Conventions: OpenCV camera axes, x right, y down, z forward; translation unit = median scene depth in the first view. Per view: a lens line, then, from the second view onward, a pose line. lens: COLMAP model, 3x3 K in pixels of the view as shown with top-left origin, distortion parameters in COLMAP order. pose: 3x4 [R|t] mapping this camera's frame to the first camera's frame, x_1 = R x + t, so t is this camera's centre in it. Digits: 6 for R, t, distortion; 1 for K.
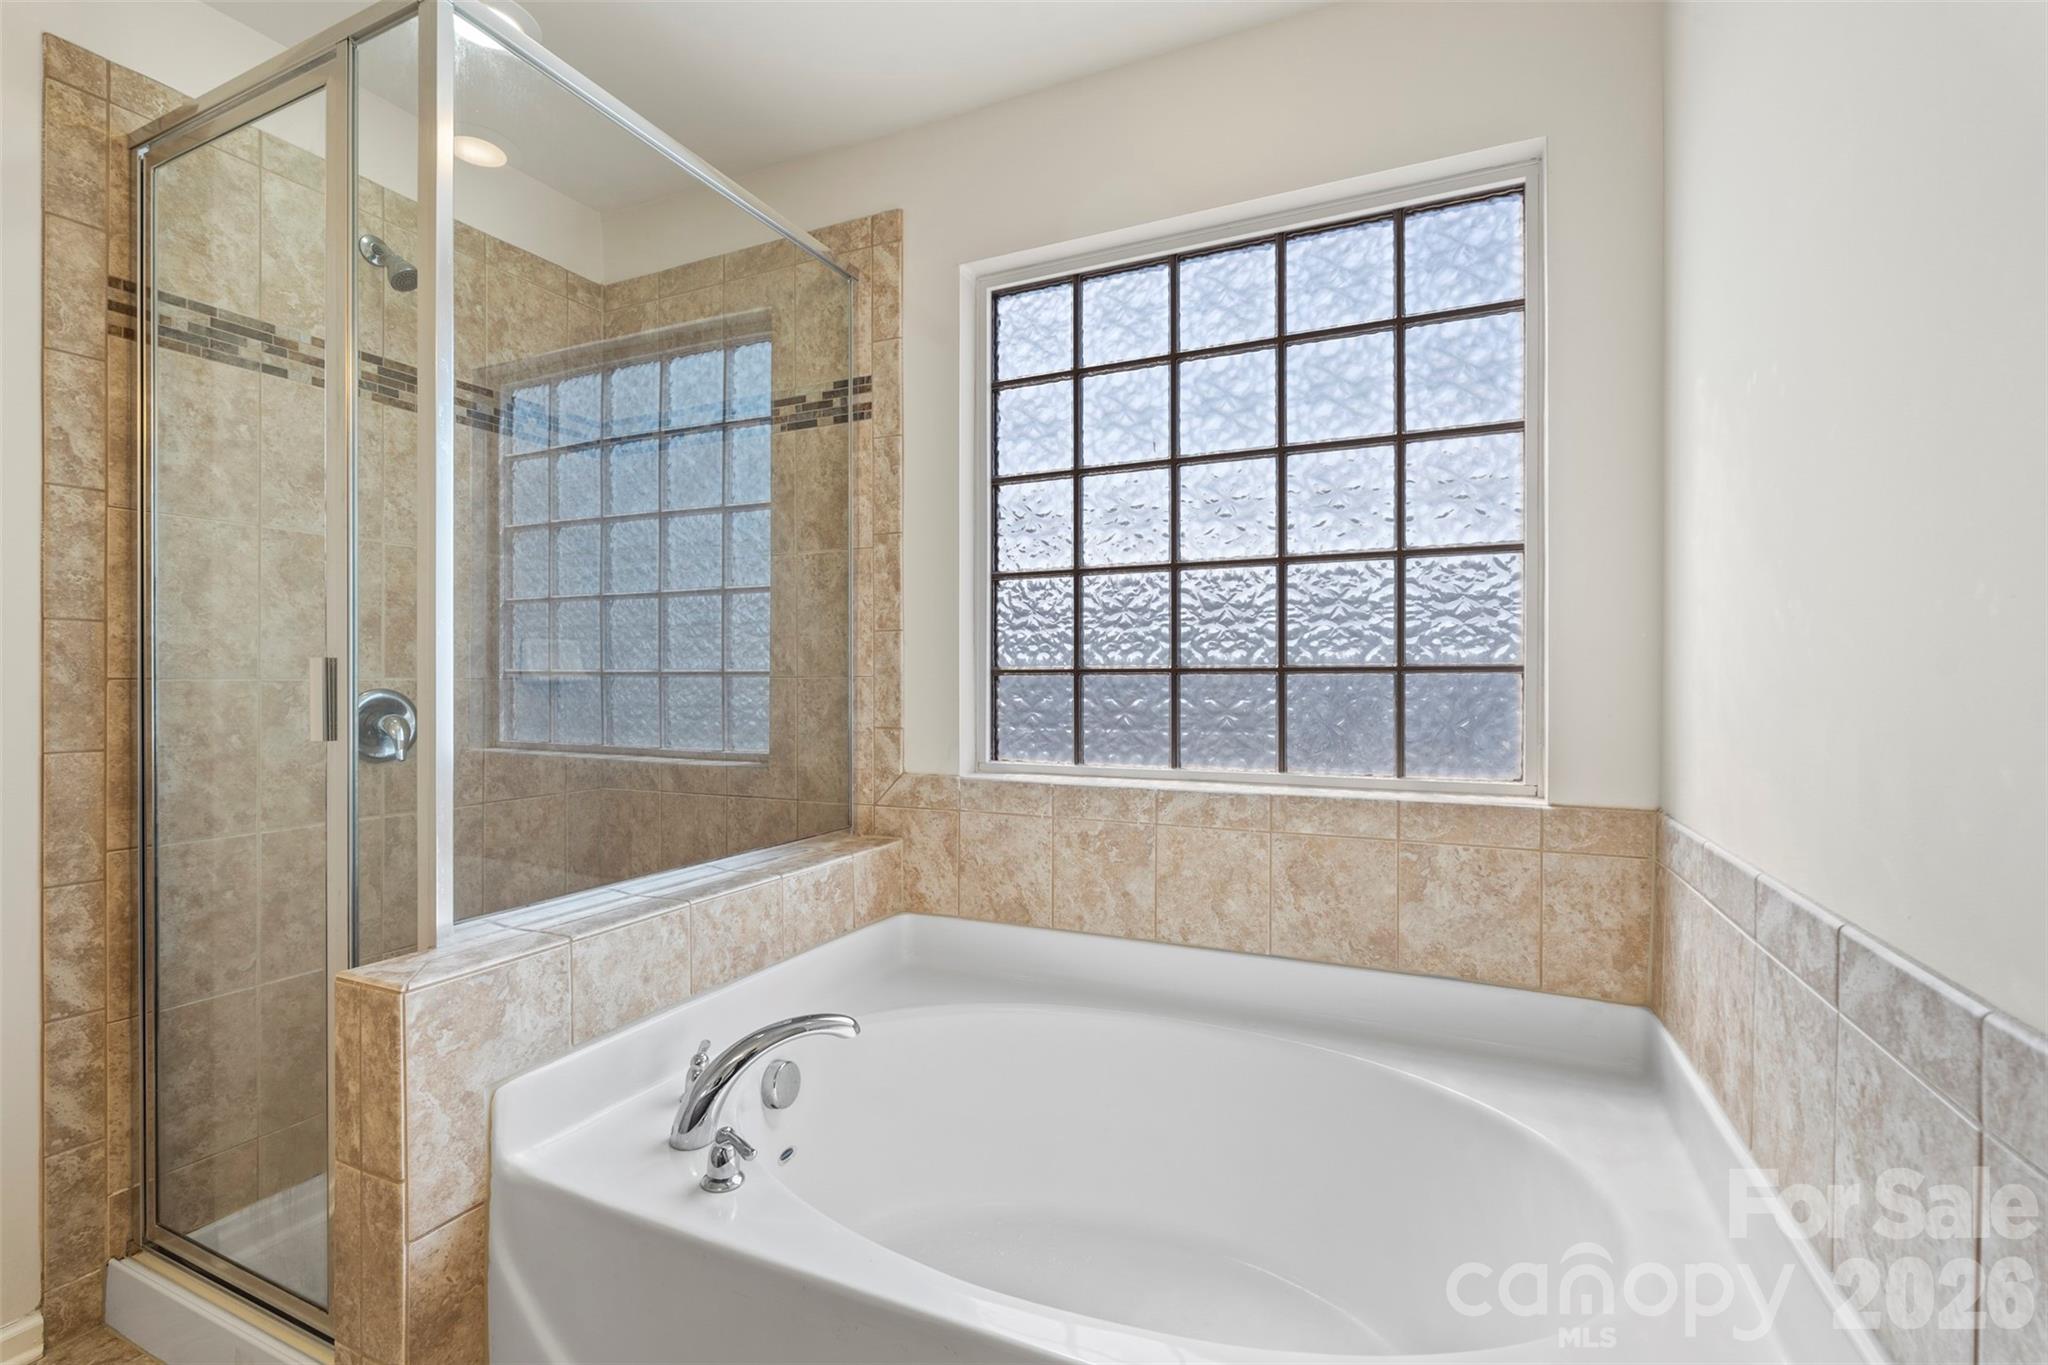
lens RADIAL K [[902.3, 0, 1021.4], [0, 902.3, 681.5], [0, 0, 1]] dist [-0.002028, -0.000519]
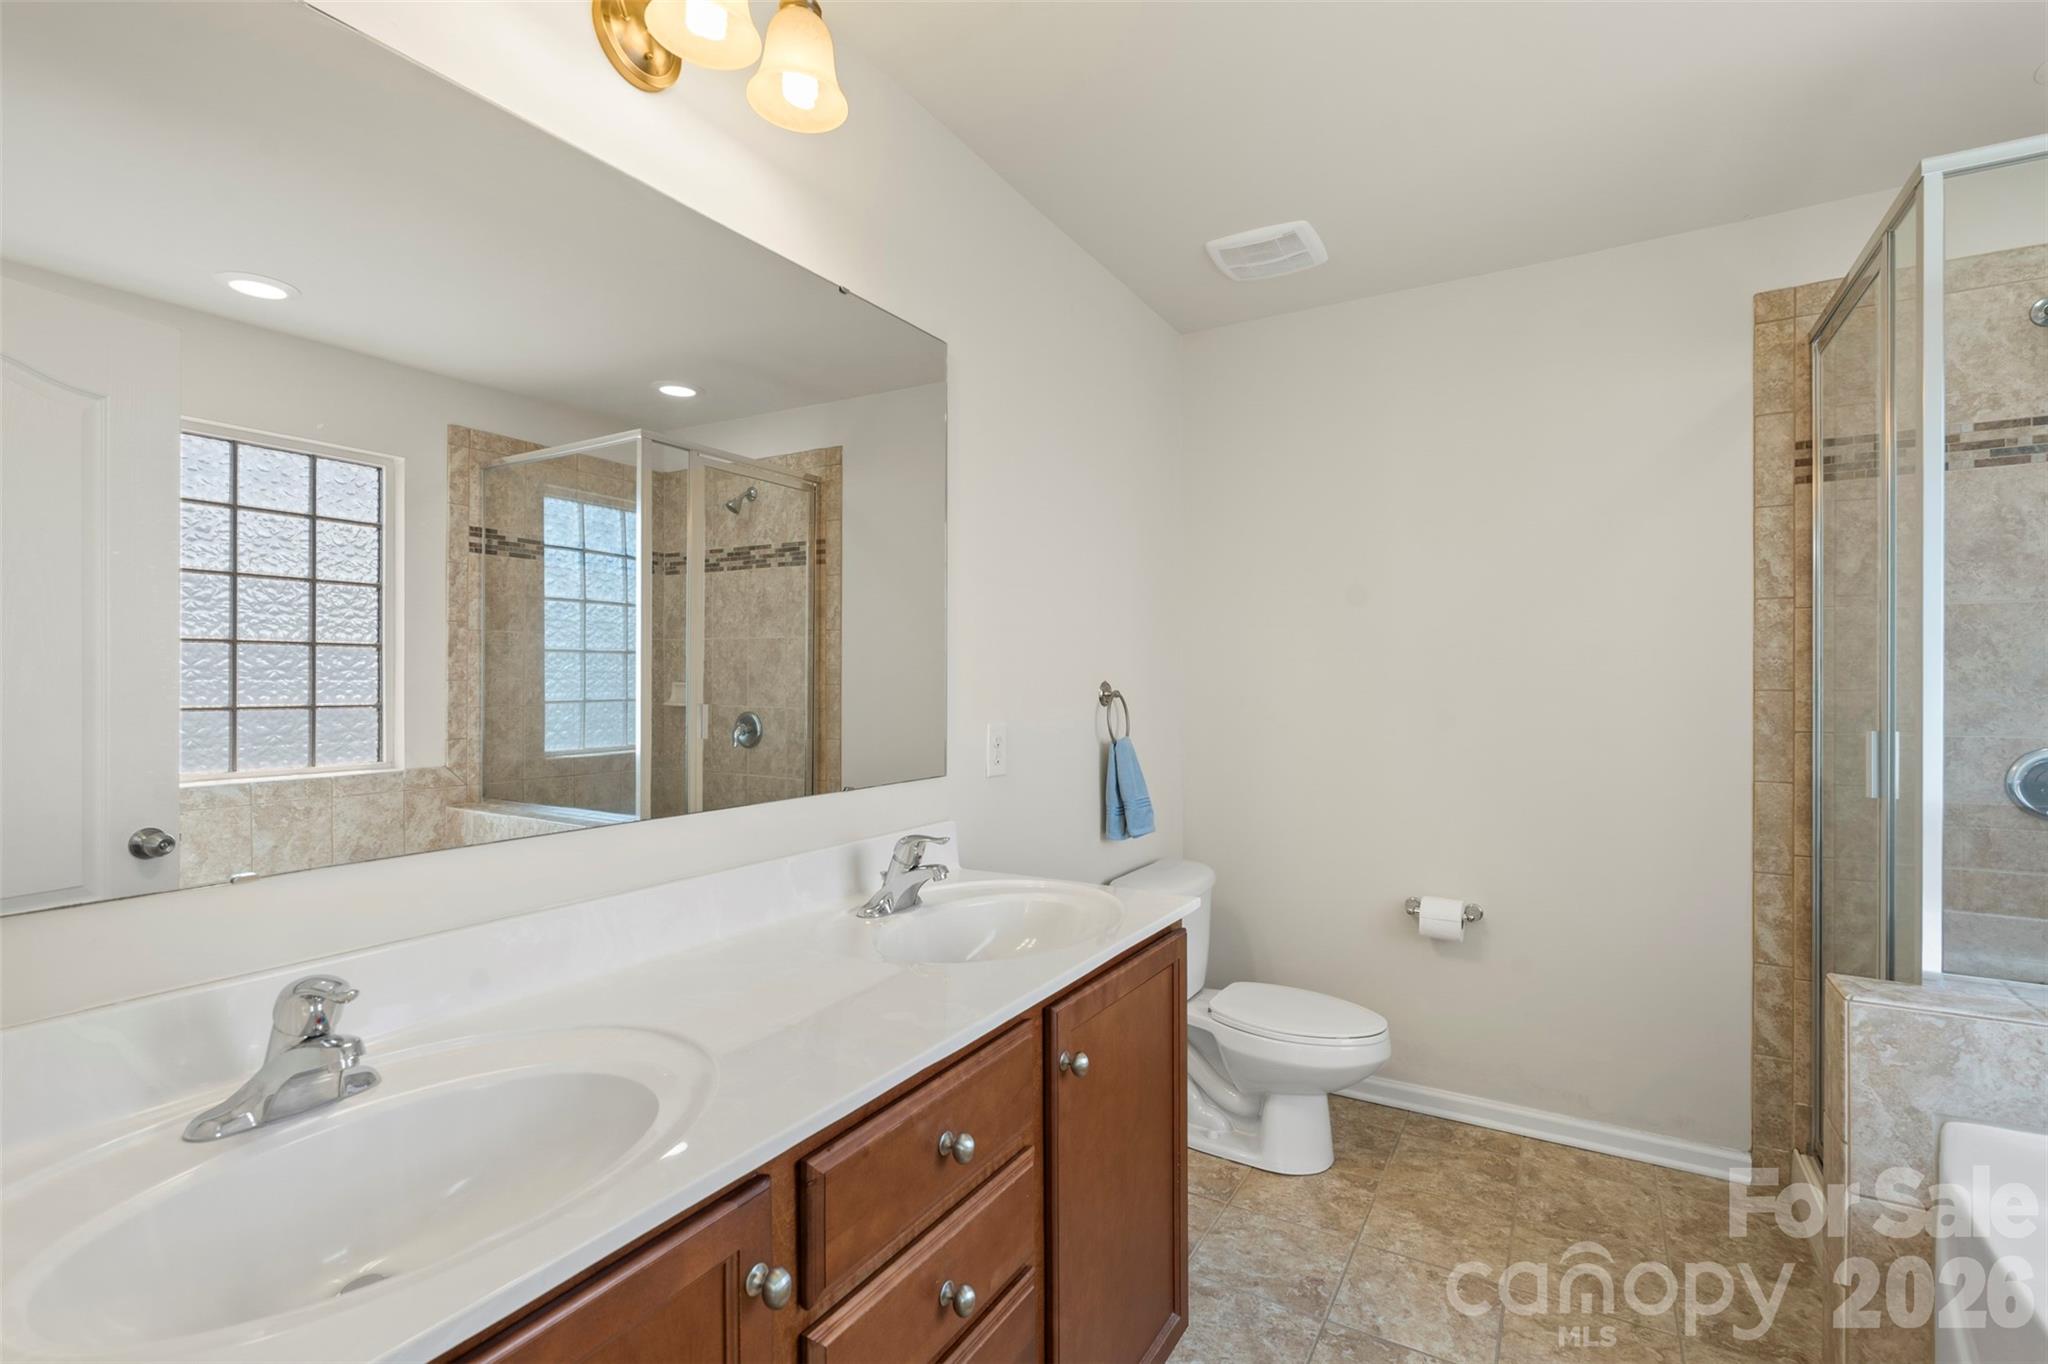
lens RADIAL K [[902.3, 0, 1018.9], [0, 902.3, 687.7], [0, 0, 1]] dist [-0.002028, -0.000519]
pose [[-0.118990, 0.003119, -0.992891, 0.524970], [0.001038, 0.999995, 0.003017, -0.079085], [0.992895, -0.000672, -0.118992, -0.028269]]
